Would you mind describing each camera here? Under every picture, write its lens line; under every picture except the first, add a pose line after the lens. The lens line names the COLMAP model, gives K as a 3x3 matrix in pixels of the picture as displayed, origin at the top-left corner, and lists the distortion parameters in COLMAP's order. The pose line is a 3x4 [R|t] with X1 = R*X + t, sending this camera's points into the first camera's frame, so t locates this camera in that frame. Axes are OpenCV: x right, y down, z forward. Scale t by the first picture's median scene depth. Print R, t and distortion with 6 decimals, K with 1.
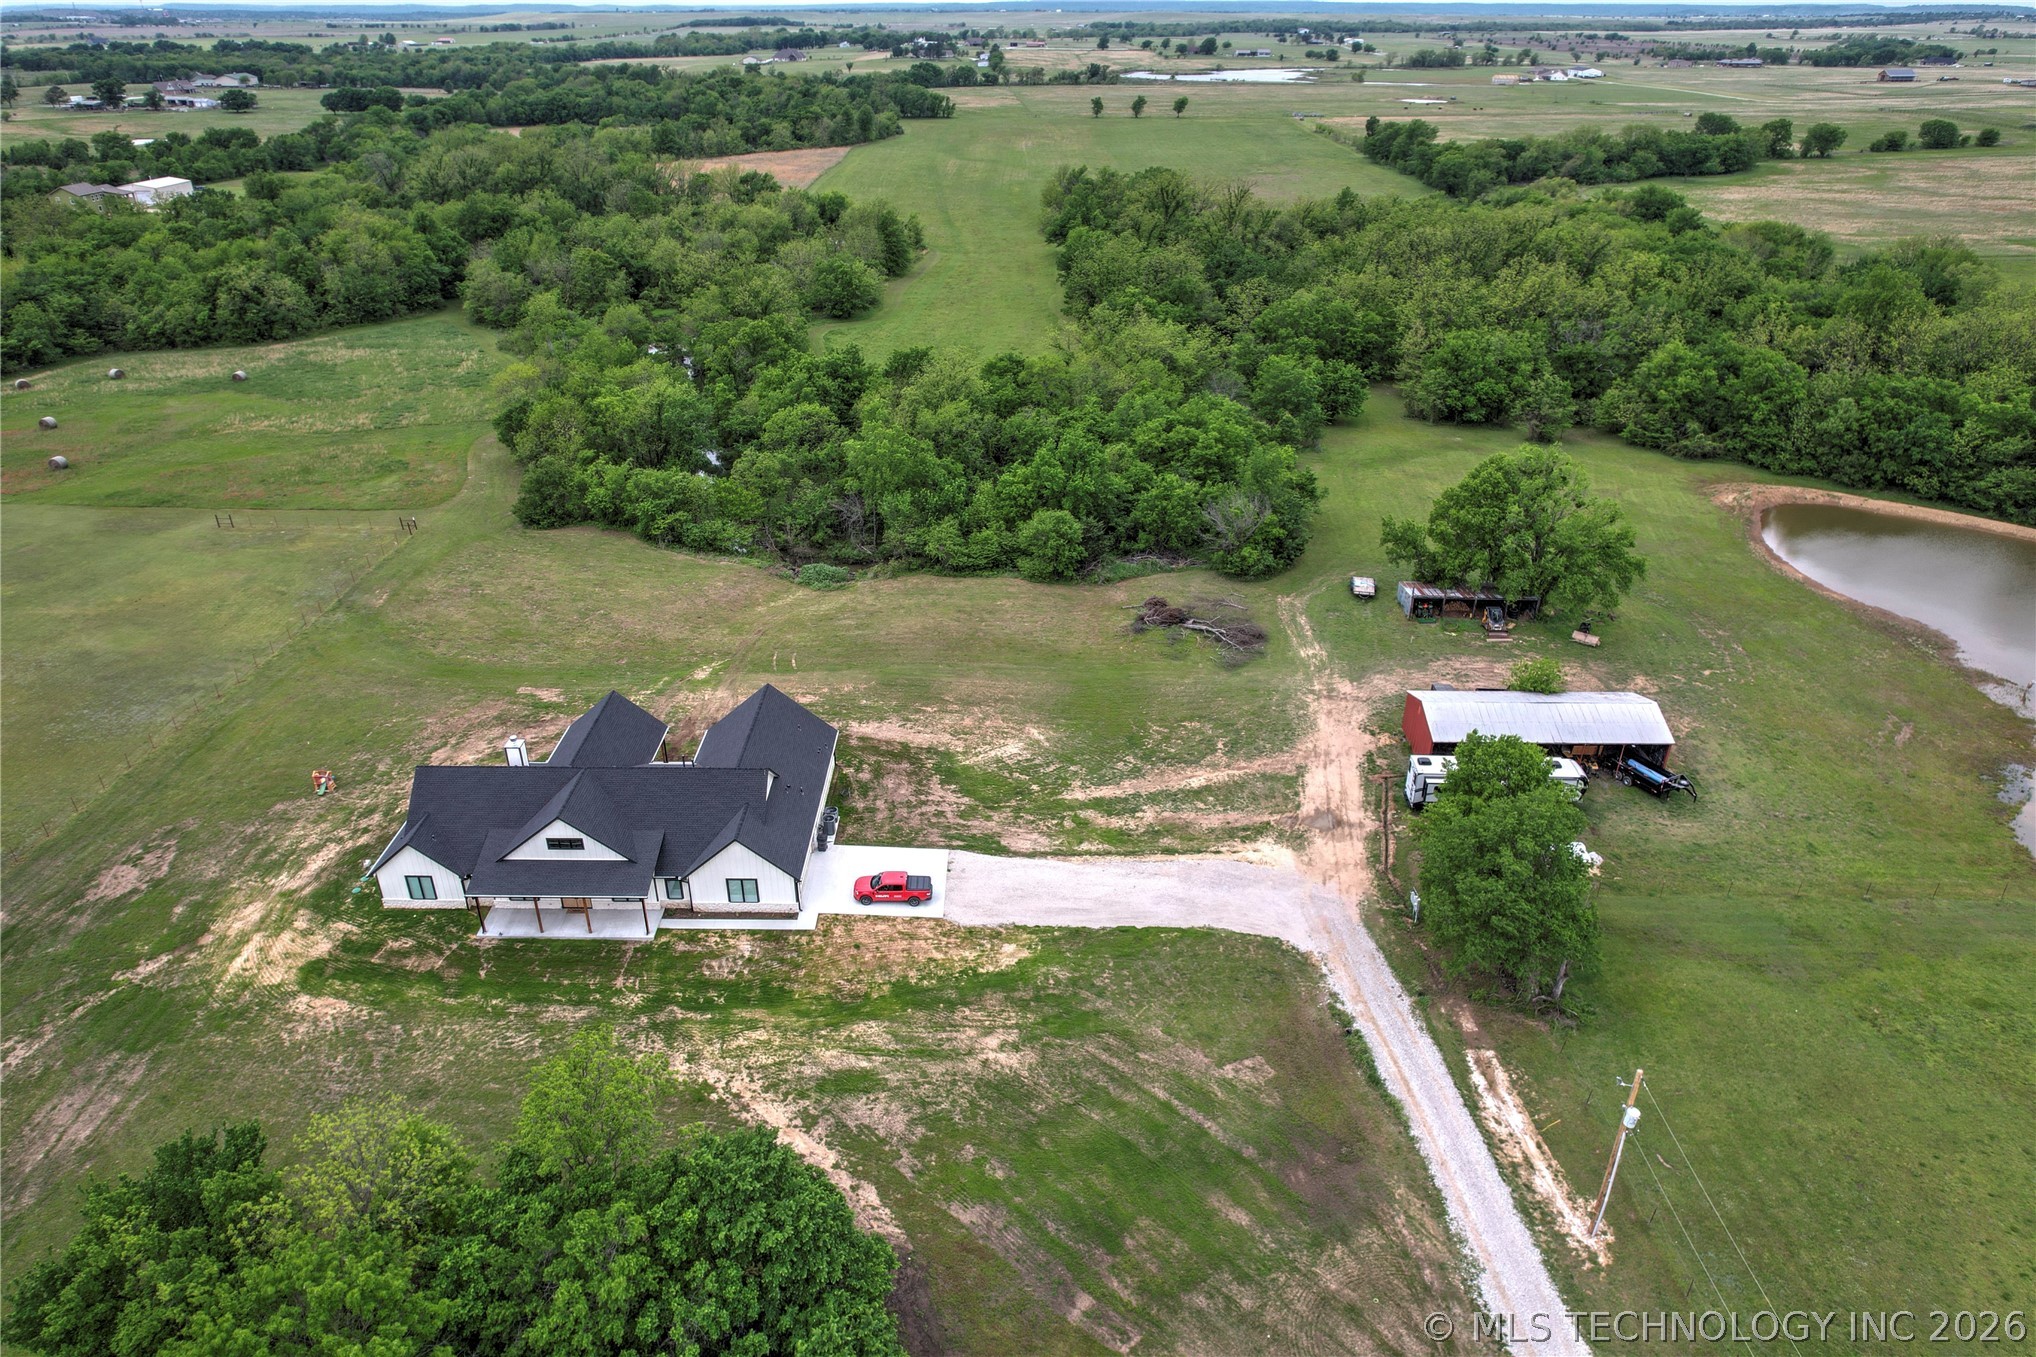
lens RADIAL K [[1306.8, 0, 1018.0], [0, 1306.8, 678.5], [0, 0, 1]] dist [-0.079212, 0.072975]
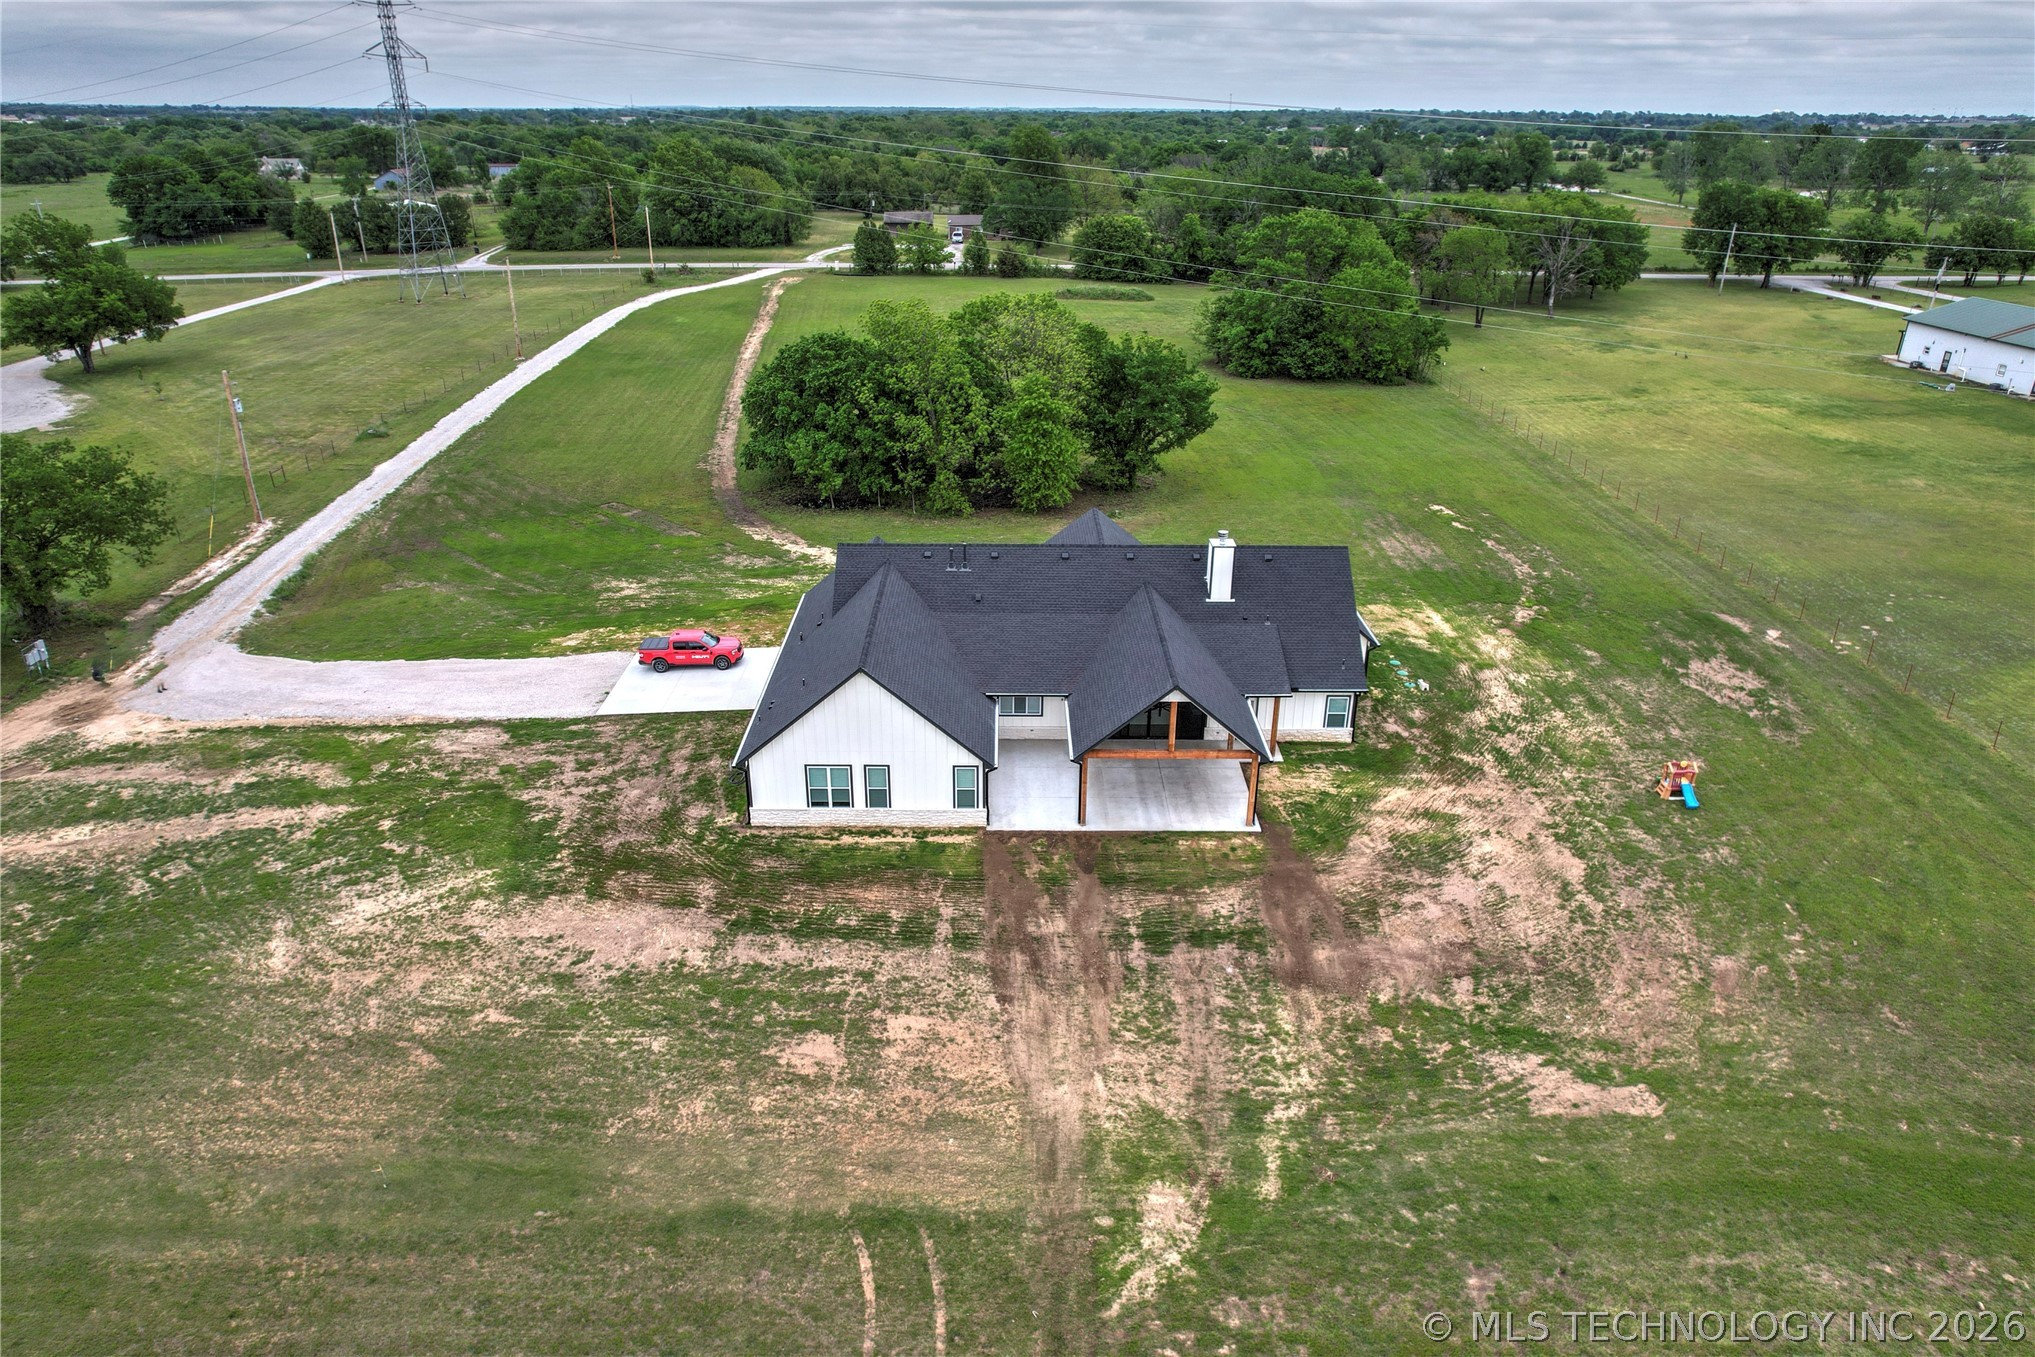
lens RADIAL K [[1306.1, 0, 1017.5], [0, 1306.1, 678.5], [0, 0, 1]] dist [-0.079212, 0.072975]
pose [[-0.999891, -0.004953, -0.013876, -0.122906], [-0.013942, 0.622614, 0.782405, -0.191430], [0.004764, 0.782514, -0.622615, 0.658232]]
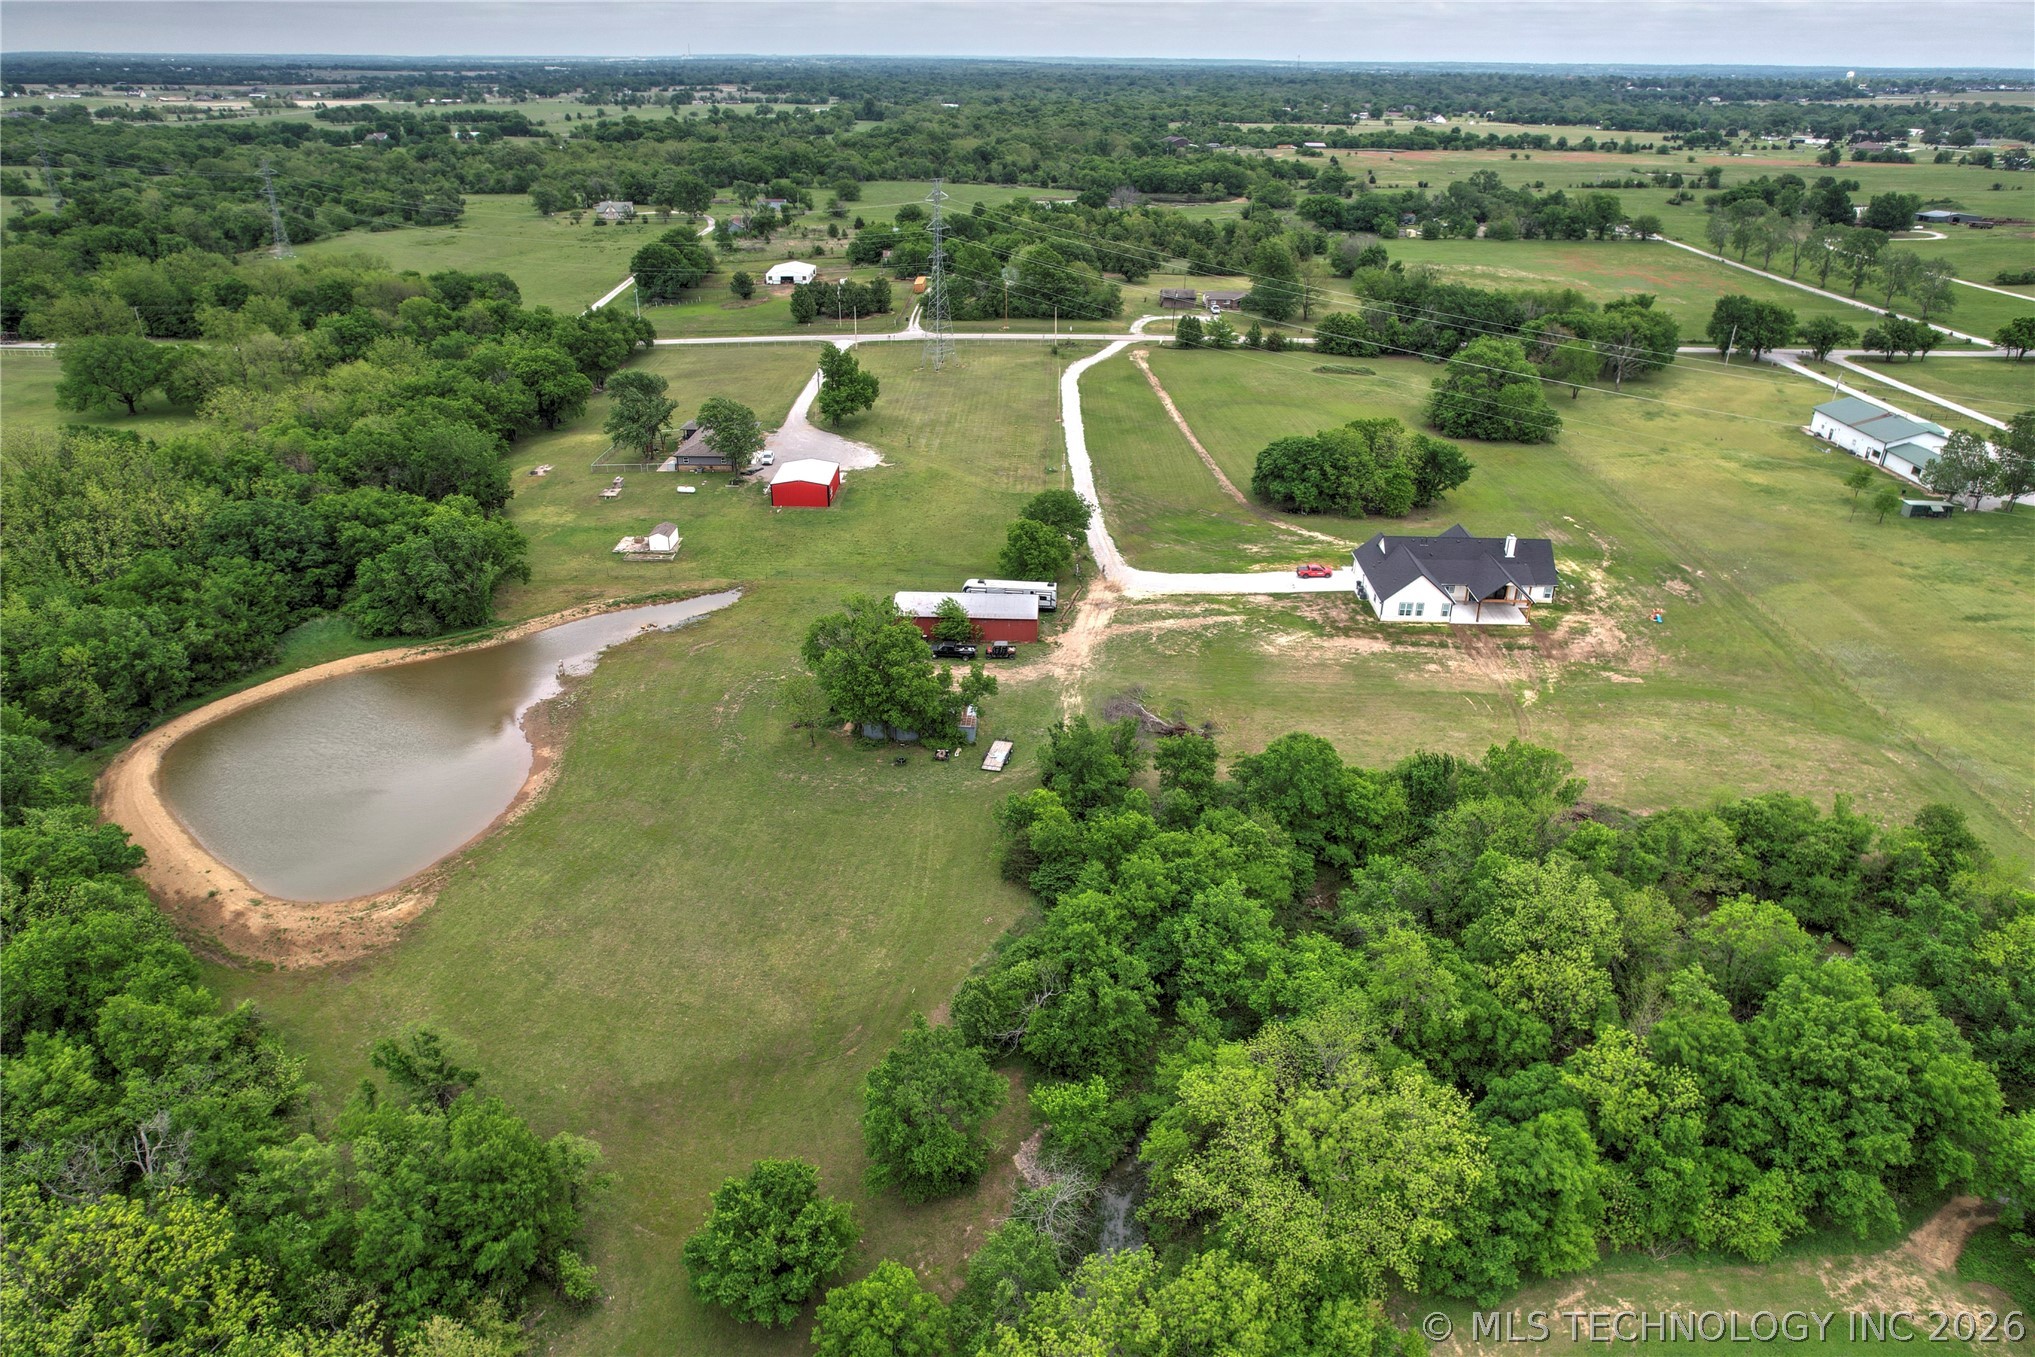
lens RADIAL K [[1306.1, 0, 1017.5], [0, 1306.1, 678.5], [0, 0, 1]] dist [-0.079212, 0.072975]
pose [[-0.999607, -0.019875, 0.019770, 0.157997], [0.004084, 0.594460, 0.804115, -0.660538], [-0.027734, 0.803879, -0.594146, 1.085815]]
